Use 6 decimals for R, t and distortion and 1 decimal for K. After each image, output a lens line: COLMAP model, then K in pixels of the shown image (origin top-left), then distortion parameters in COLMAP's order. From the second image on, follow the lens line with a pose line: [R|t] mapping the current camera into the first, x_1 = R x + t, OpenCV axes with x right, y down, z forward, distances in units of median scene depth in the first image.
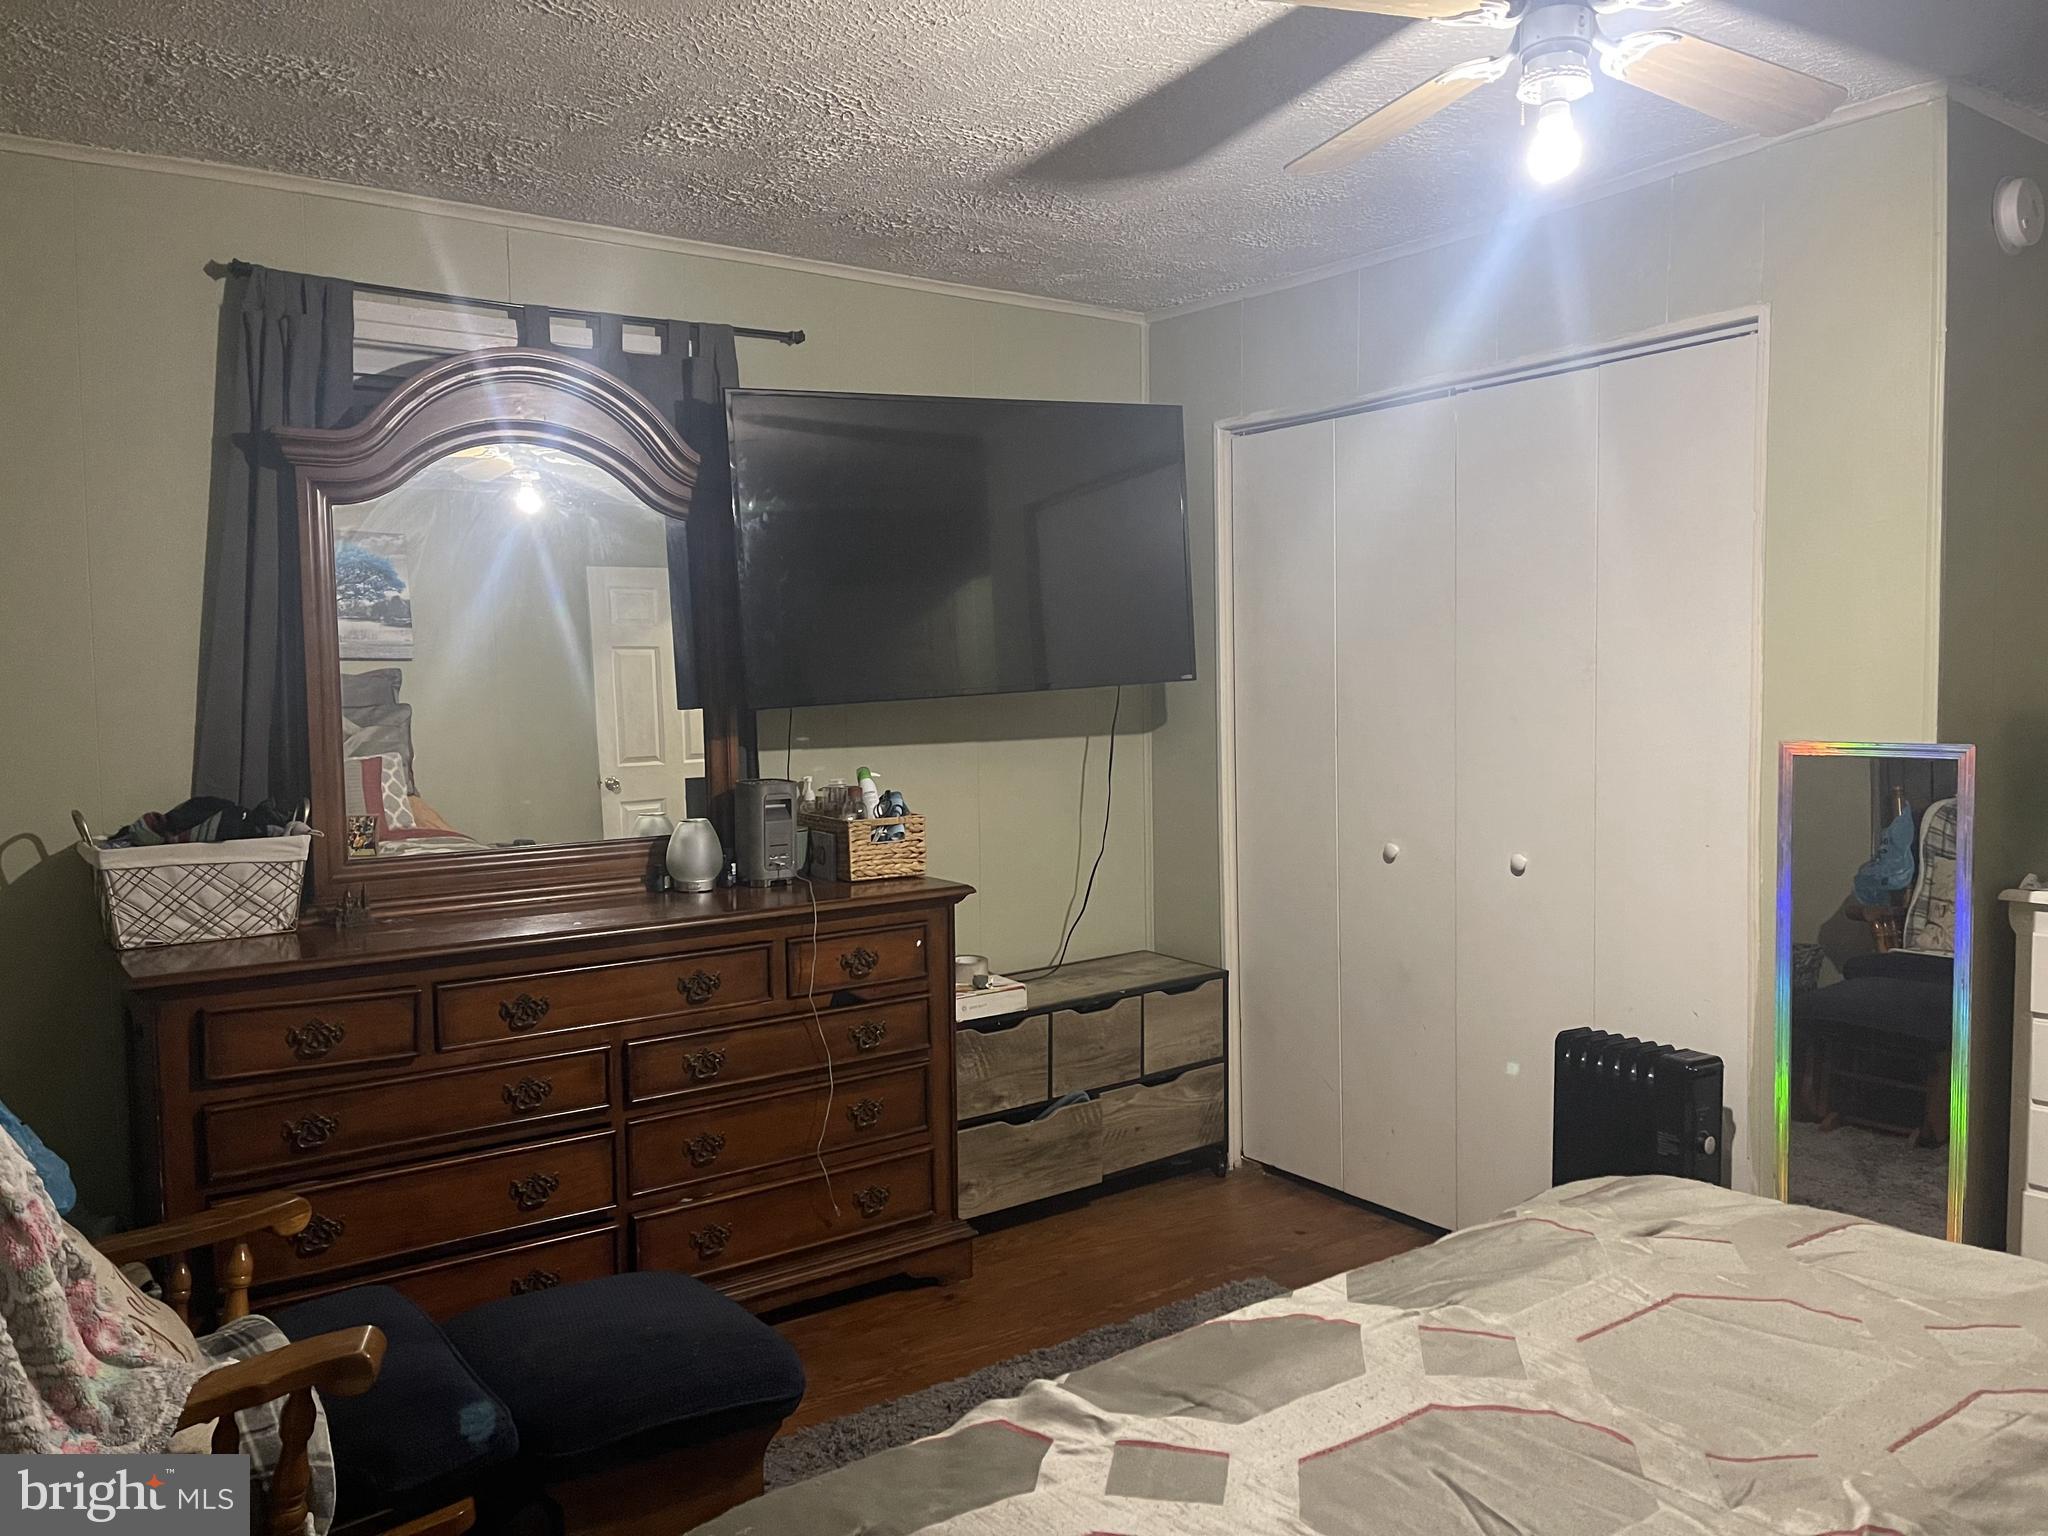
lens RADIAL K [[1576.9, 0, 971.3], [0, 1576.9, 773.5], [0, 0, 1]] dist [0.073081, -0.090335]
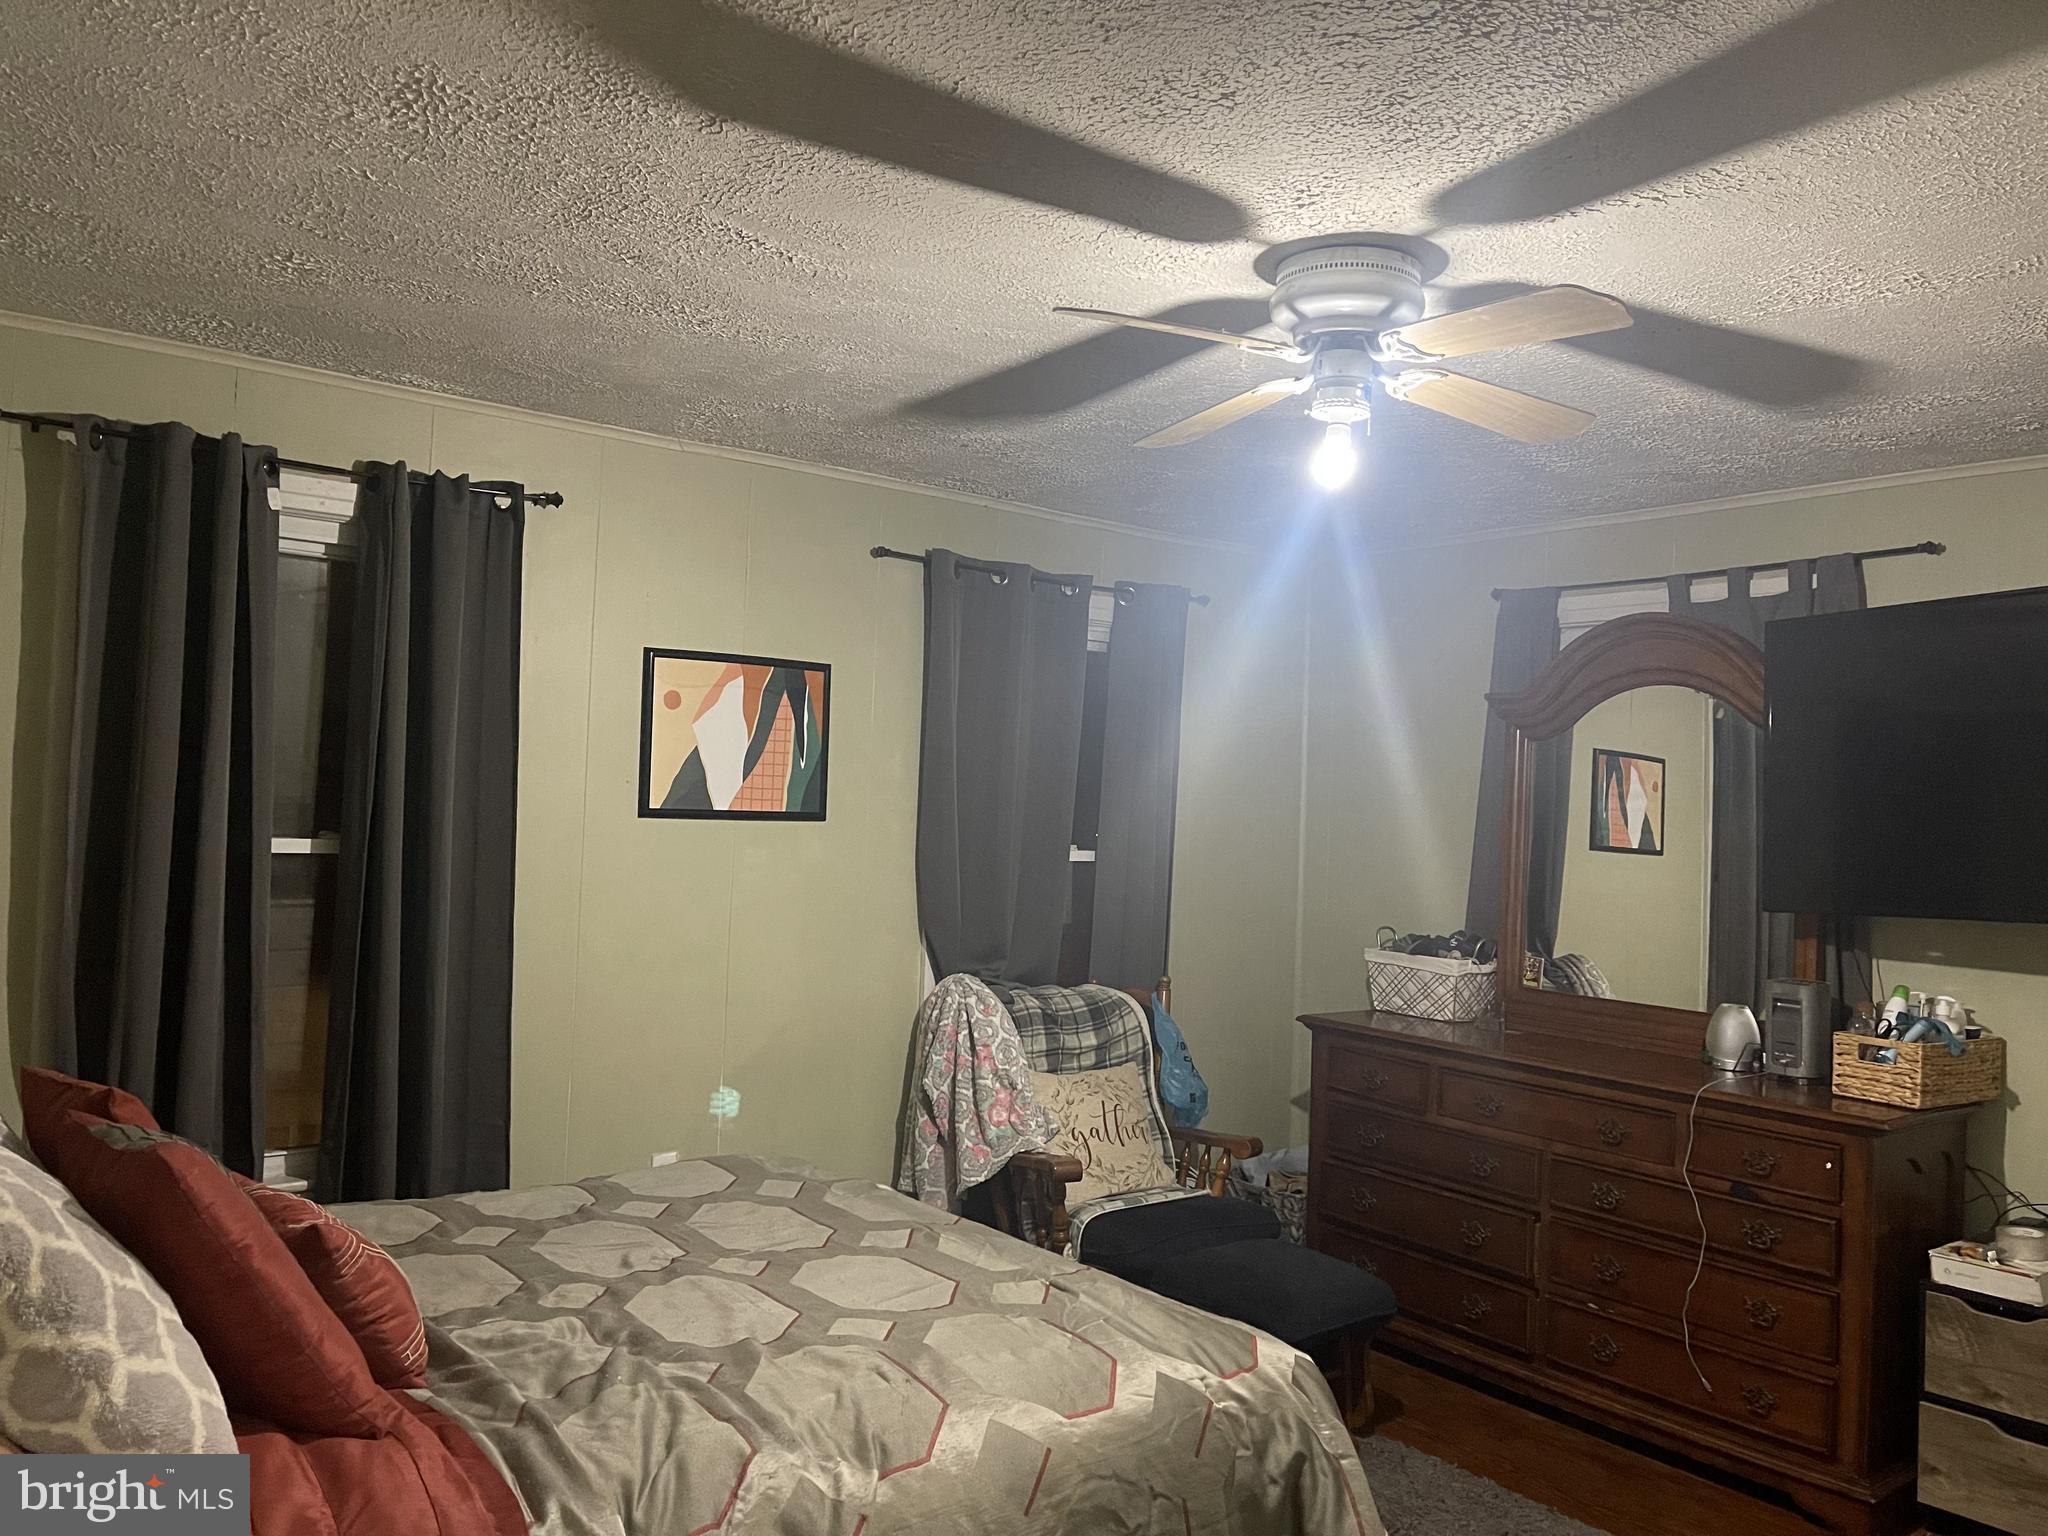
lens RADIAL K [[1576.9, 0, 971.3], [0, 1576.9, 773.5], [0, 0, 1]] dist [0.073081, -0.090335]
pose [[0.024433, 0.000320, -0.999701, 0.938215], [-0.107174, 0.994238, -0.002301, -0.073179], [0.993940, 0.107198, 0.024327, 0.423929]]
